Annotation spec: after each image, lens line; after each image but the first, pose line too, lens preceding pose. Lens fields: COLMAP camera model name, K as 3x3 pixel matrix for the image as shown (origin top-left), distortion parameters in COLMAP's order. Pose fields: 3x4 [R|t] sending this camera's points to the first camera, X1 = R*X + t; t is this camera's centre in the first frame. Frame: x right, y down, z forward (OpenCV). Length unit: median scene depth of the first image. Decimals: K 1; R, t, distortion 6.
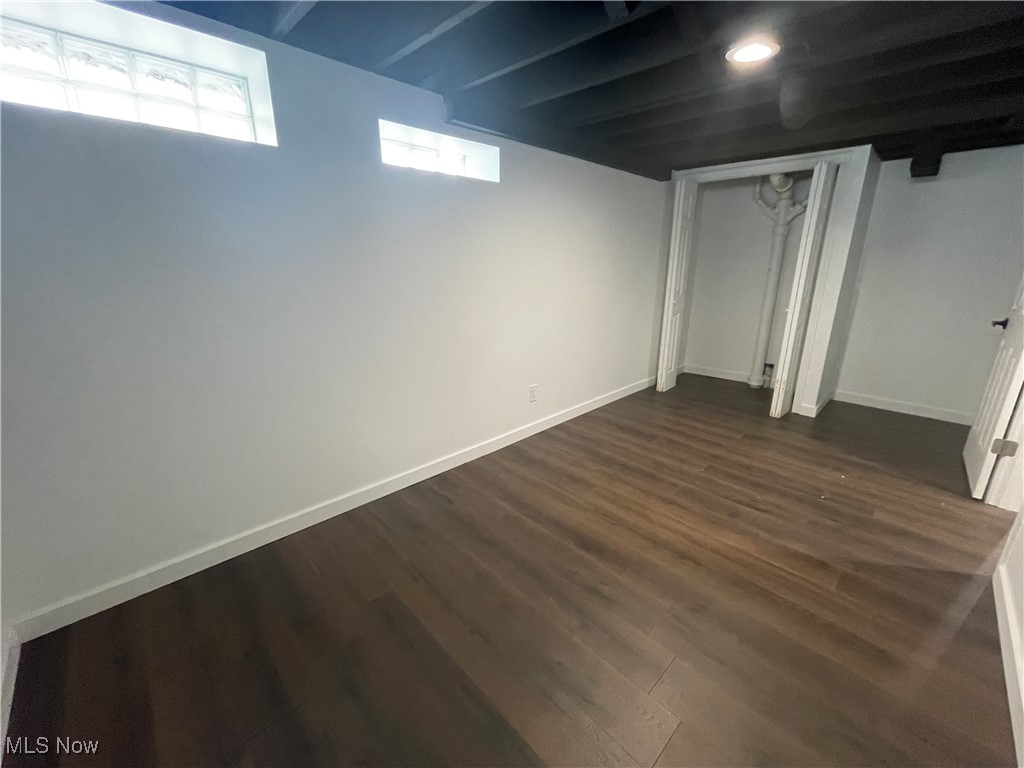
lens RADIAL K [[419.5, 0, 506.5], [0, 419.5, 382.9], [0, 0, 1]] dist [-0.000409, 0.000353]
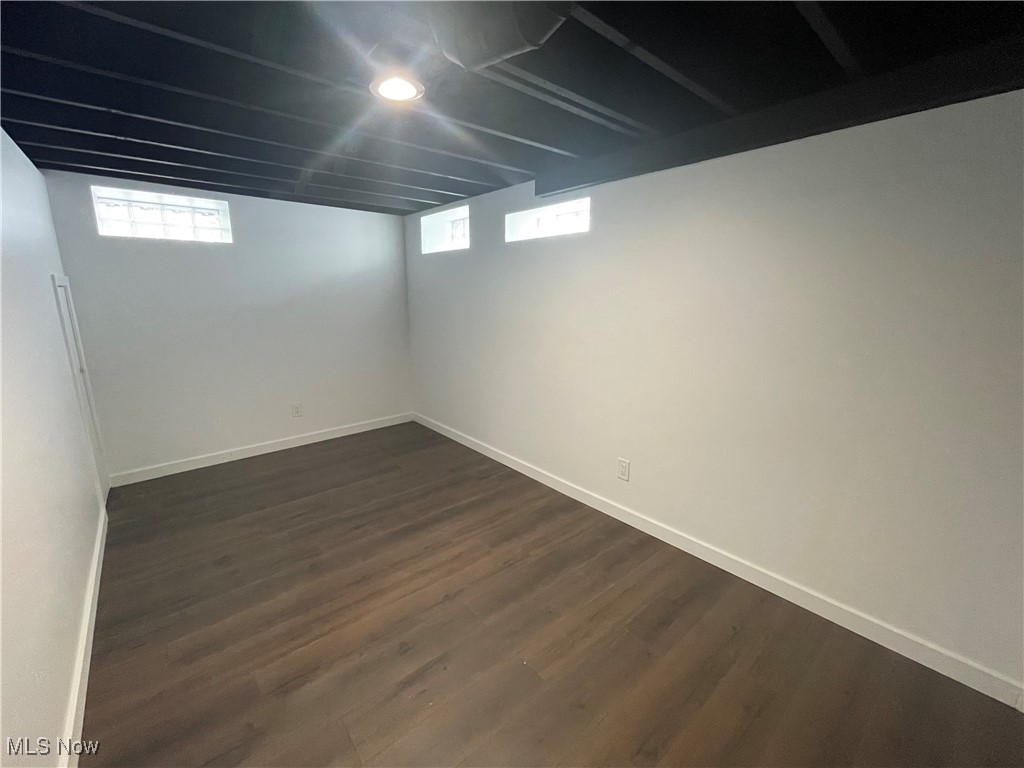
lens RADIAL K [[419.5, 0, 508.9], [0, 419.5, 382.1], [0, 0, 1]] dist [-0.000409, 0.000353]
pose [[-0.062827, 0.210009, -0.975679, 1.047400], [-0.293681, 0.930436, 0.219182, -0.309314], [0.953837, 0.300308, 0.003220, 0.934535]]
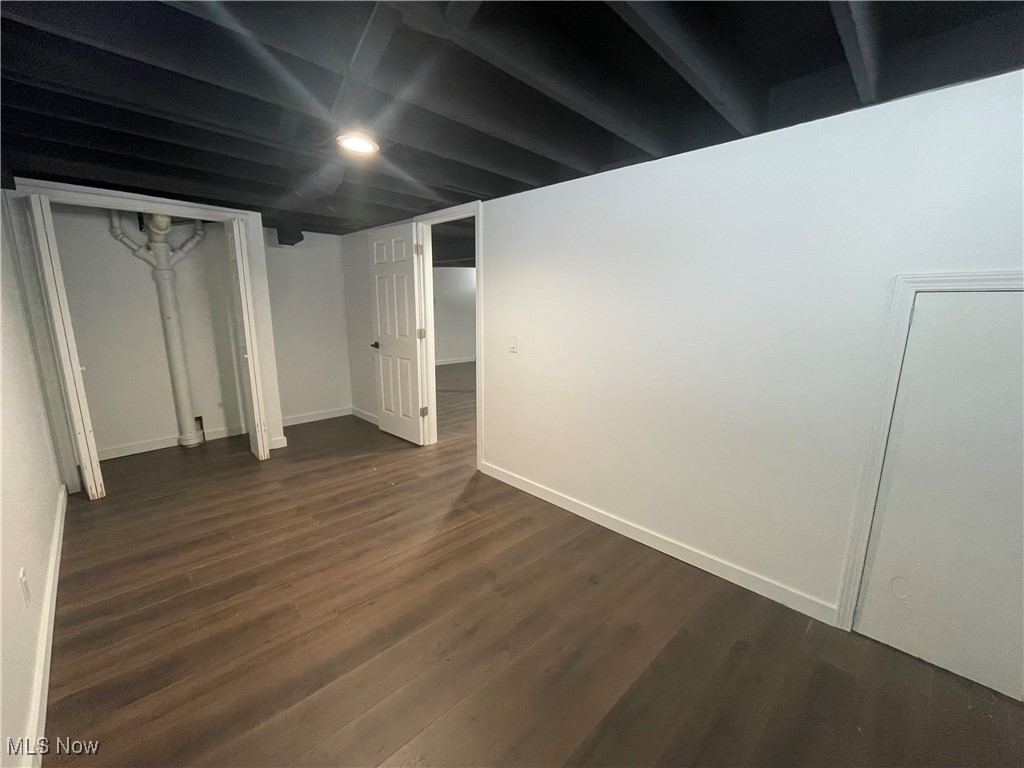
lens RADIAL K [[419.5, 0, 509.6], [0, 419.5, 385.8], [0, 0, 1]] dist [-0.000409, 0.000353]
pose [[-0.012943, -0.193963, 0.980924, -0.466759], [0.279503, 0.941199, 0.189796, -0.161492], [-0.960058, 0.276627, 0.042031, 0.488582]]
